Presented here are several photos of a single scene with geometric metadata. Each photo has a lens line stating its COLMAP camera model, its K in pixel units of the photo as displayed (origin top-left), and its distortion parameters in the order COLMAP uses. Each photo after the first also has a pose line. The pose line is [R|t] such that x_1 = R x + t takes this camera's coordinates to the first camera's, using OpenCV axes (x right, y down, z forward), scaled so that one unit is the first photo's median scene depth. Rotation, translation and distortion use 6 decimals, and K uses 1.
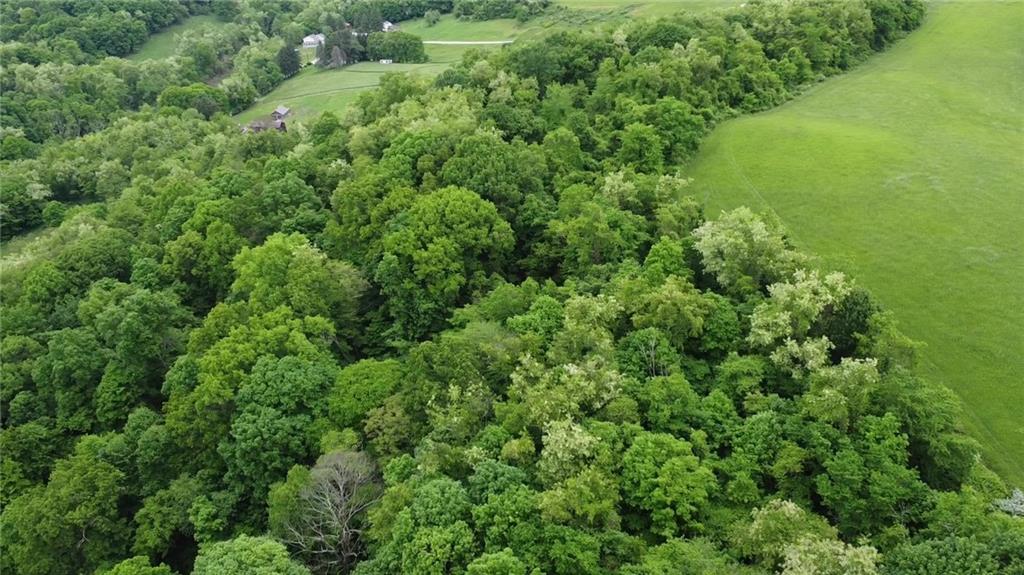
lens RADIAL K [[796.1, 0, 509.6], [0, 796.1, 285.0], [0, 0, 1]] dist [0.000191, -0.002340]
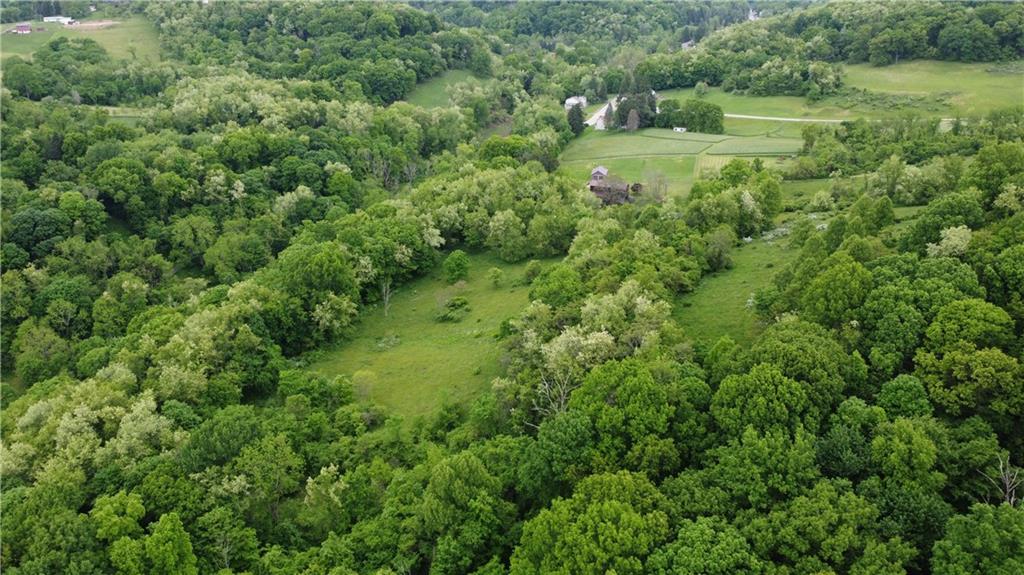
lens RADIAL K [[759.5, 0, 513.4], [0, 759.5, 287.8], [0, 0, 1]] dist [0.003604, -0.006717]
pose [[0.987313, 0.108714, -0.115734, -0.208897], [-0.117048, 0.990808, -0.067816, -0.006913], [0.107298, 0.080502, 0.990962, 0.083774]]
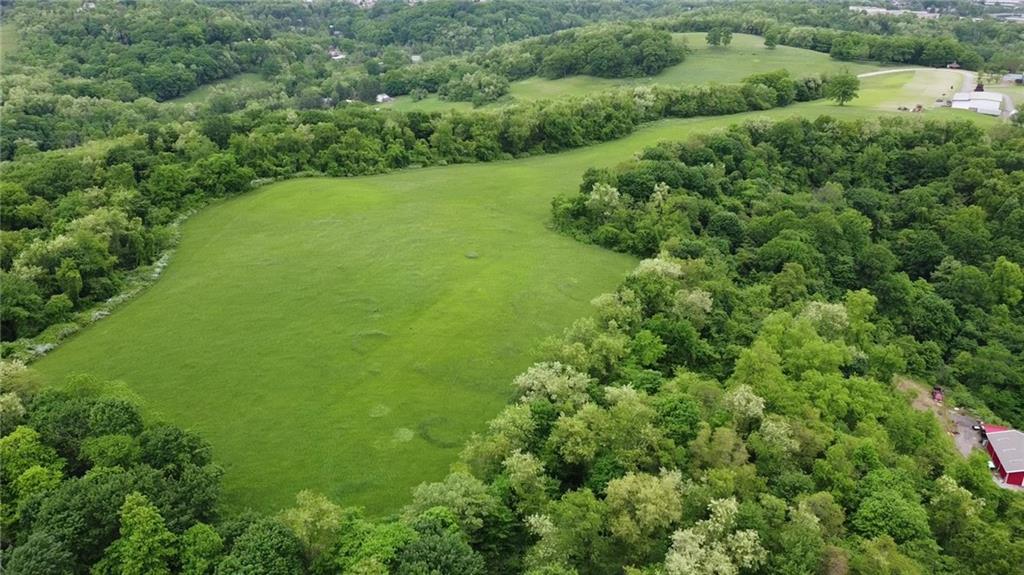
lens RADIAL K [[796.1, 0, 513.2], [0, 796.1, 283.0], [0, 0, 1]] dist [0.000191, -0.002340]
pose [[0.974334, 0.145012, -0.172176, 0.310024], [-0.160711, 0.983675, -0.080970, 0.012210], [0.157623, 0.106562, 0.981733, -0.115376]]
